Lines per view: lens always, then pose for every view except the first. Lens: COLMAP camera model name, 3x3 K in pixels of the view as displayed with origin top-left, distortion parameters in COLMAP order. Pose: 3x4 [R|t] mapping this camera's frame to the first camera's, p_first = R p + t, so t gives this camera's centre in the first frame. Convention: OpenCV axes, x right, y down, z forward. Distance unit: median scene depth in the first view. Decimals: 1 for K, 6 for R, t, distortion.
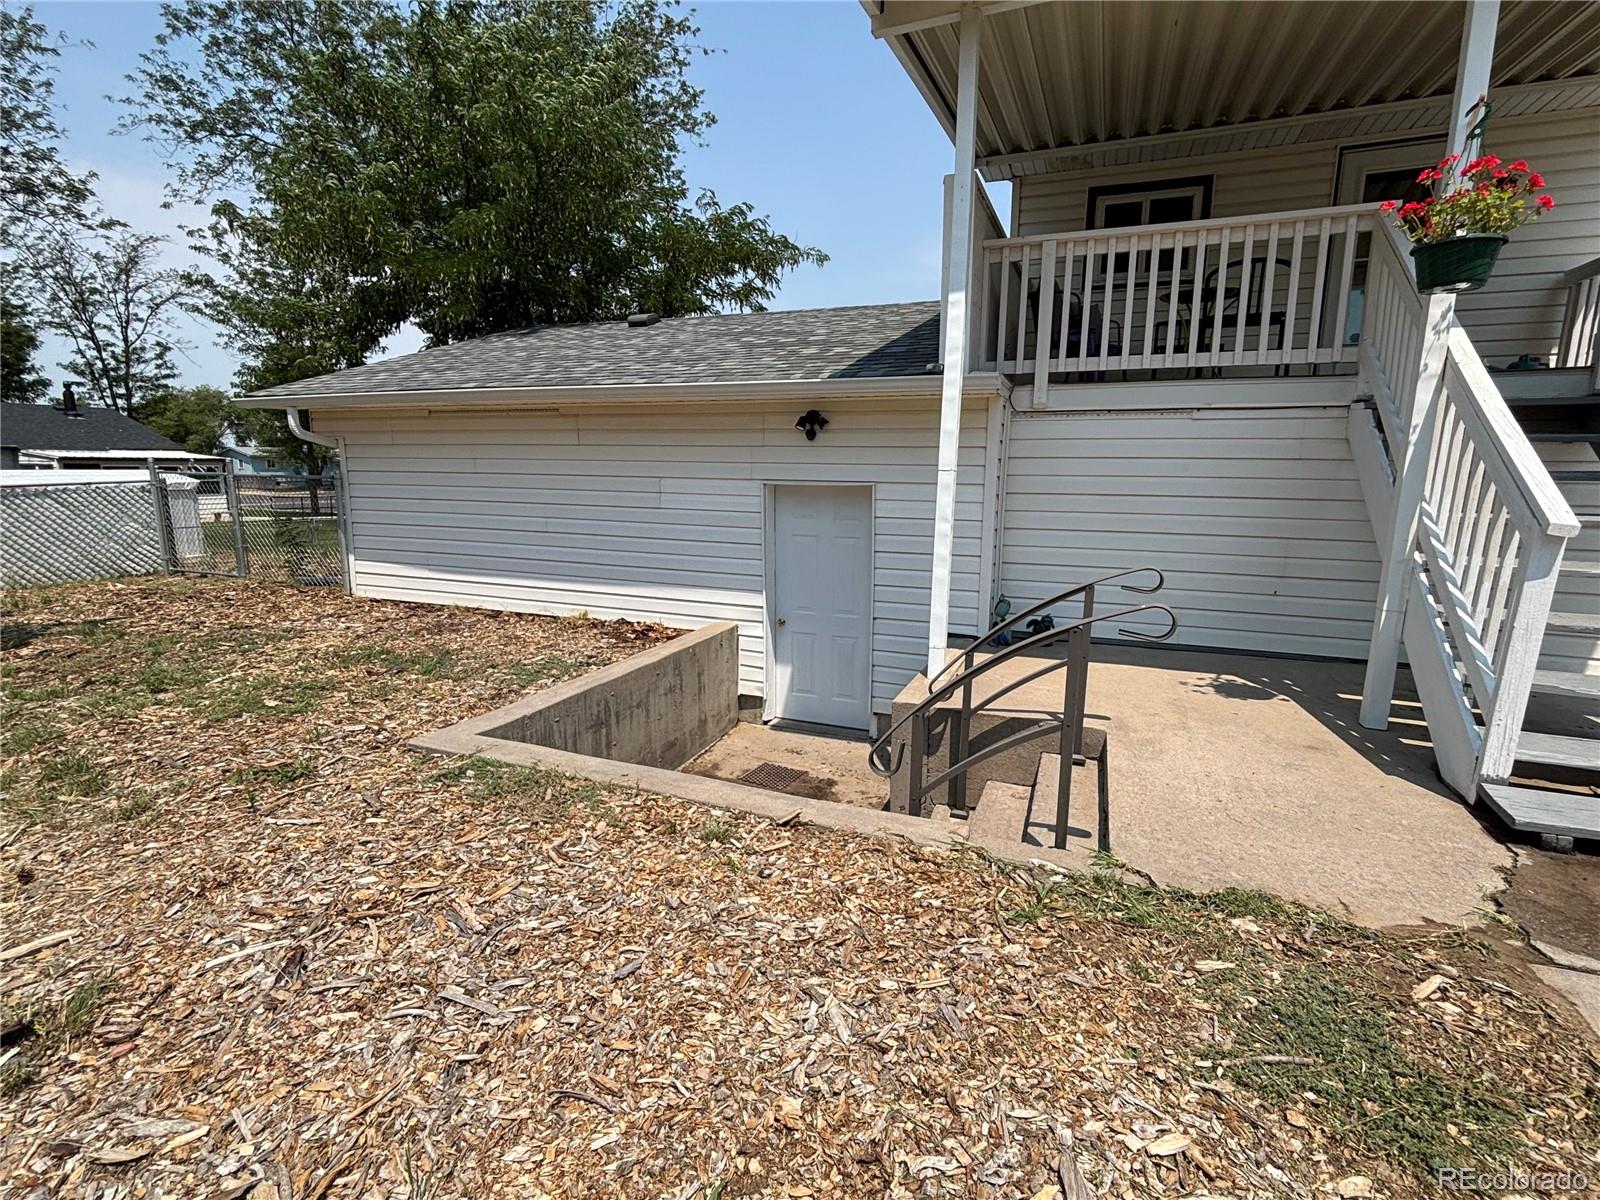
lens RADIAL K [[760.7, 0, 802.0], [0, 760.7, 604.6], [0, 0, 1]] dist [-0.003924, -0.000122]
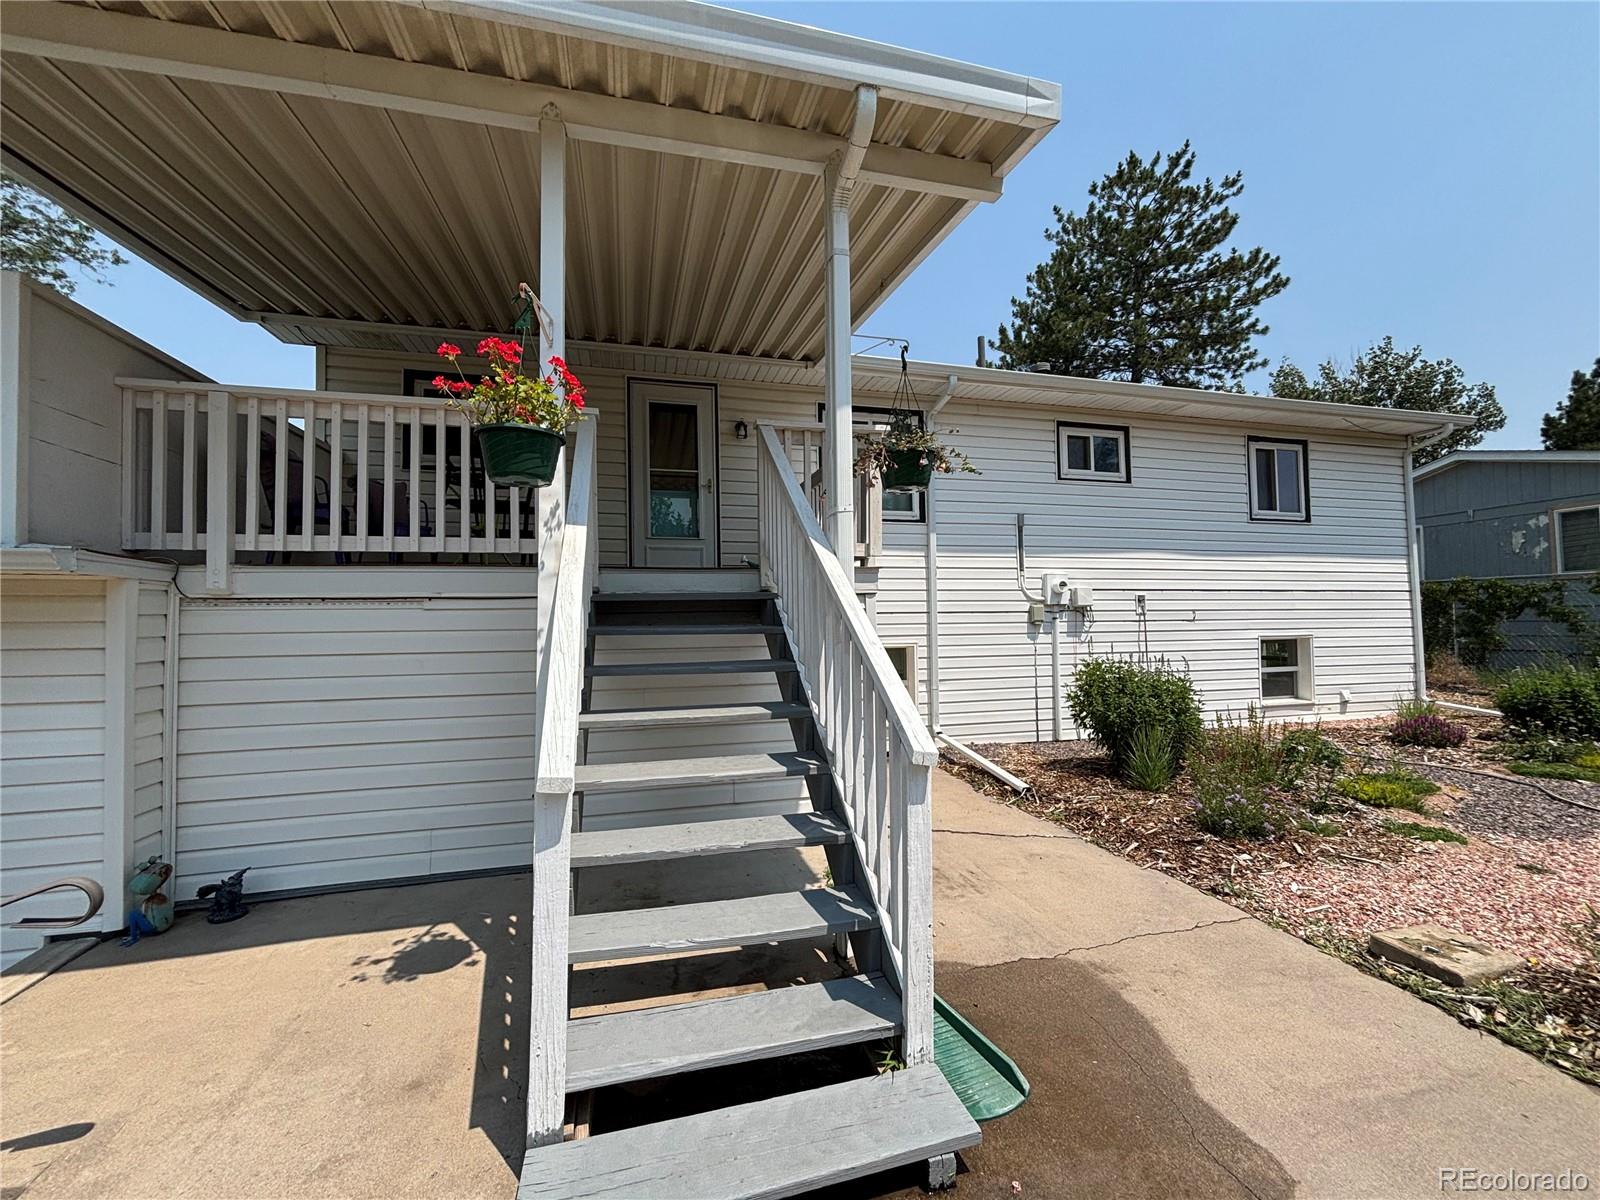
lens RADIAL K [[644.7, 0, 797.0], [0, 644.7, 601.3], [0, 0, 1]] dist [0.001934, -0.000219]
pose [[0.800591, 0.002663, 0.599206, 0.423174], [0.126712, 0.976624, -0.173637, -0.070388], [-0.585661, 0.214939, 0.781539, 0.163626]]
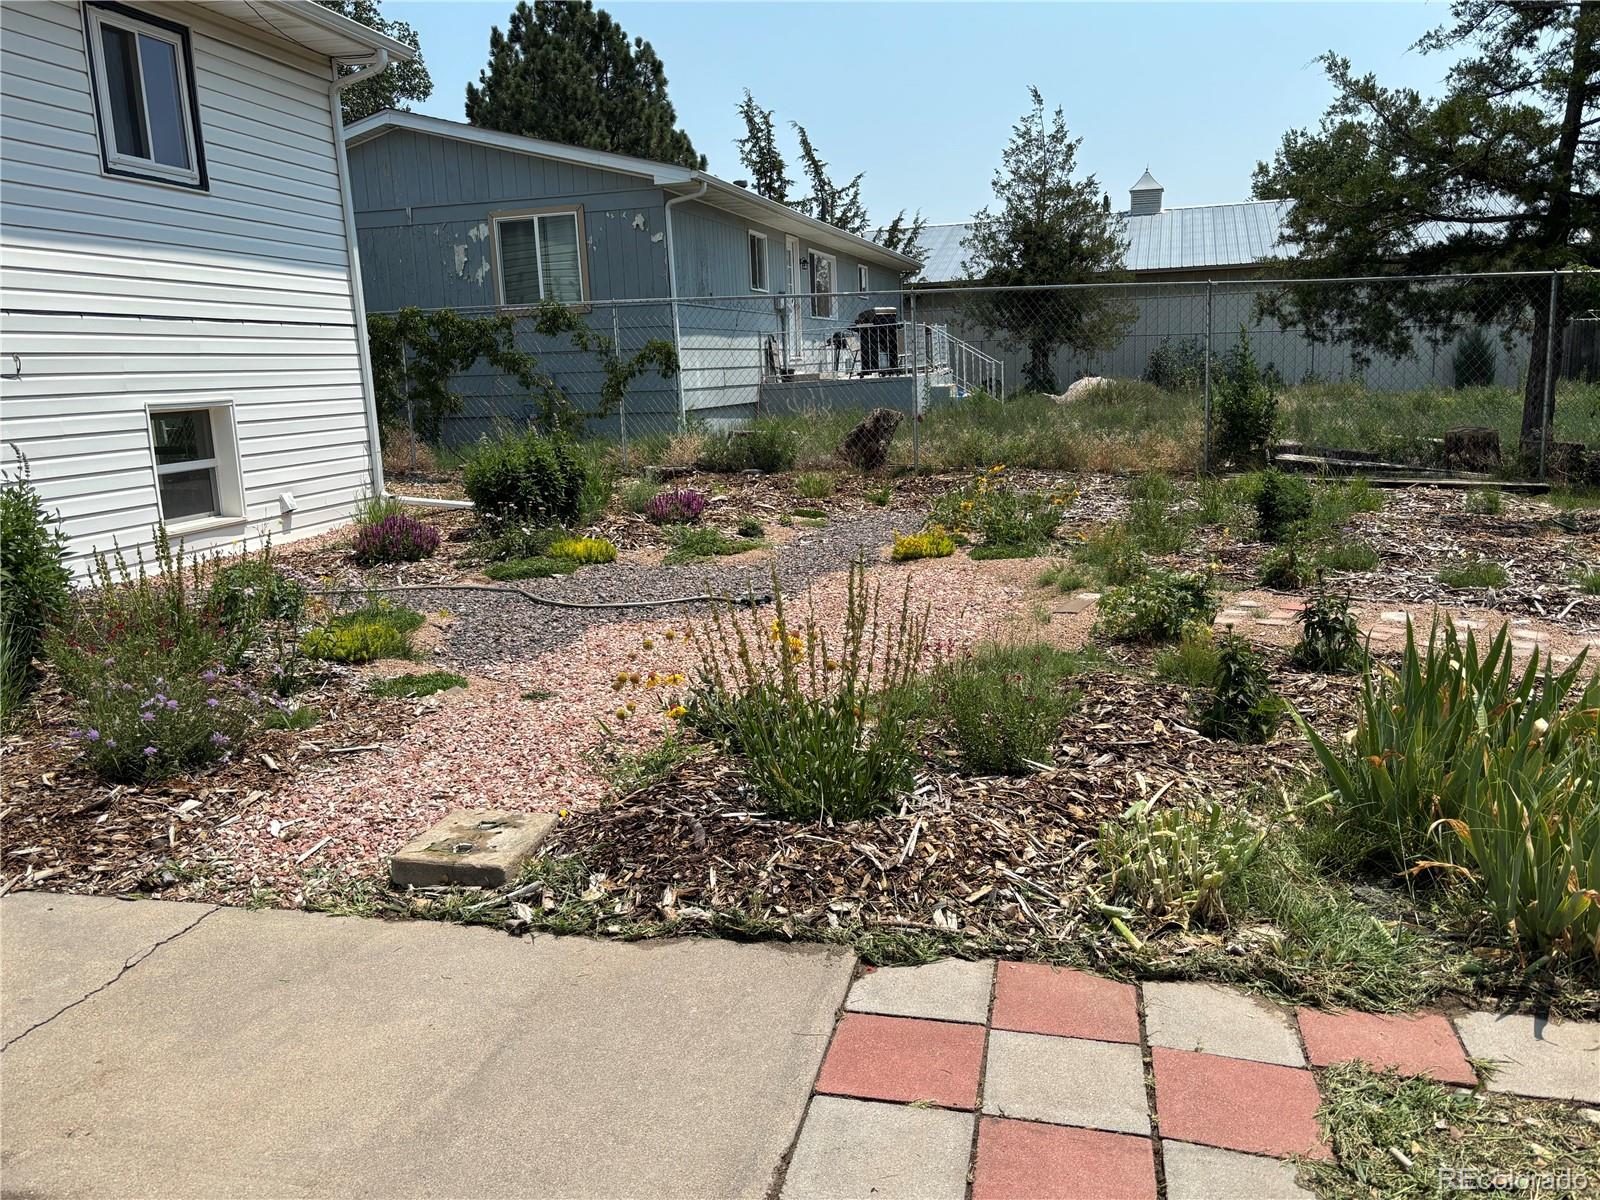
lens RADIAL K [[1269.3, 0, 798.6], [0, 1269.3, 603.5], [0, 0, 1]] dist [0.015721, 0.004376]
pose [[-0.172317, -0.184727, 0.967565, 0.543037], [0.218656, 0.950580, 0.220426, -0.039544], [-0.960467, 0.249547, -0.123409, 0.251910]]
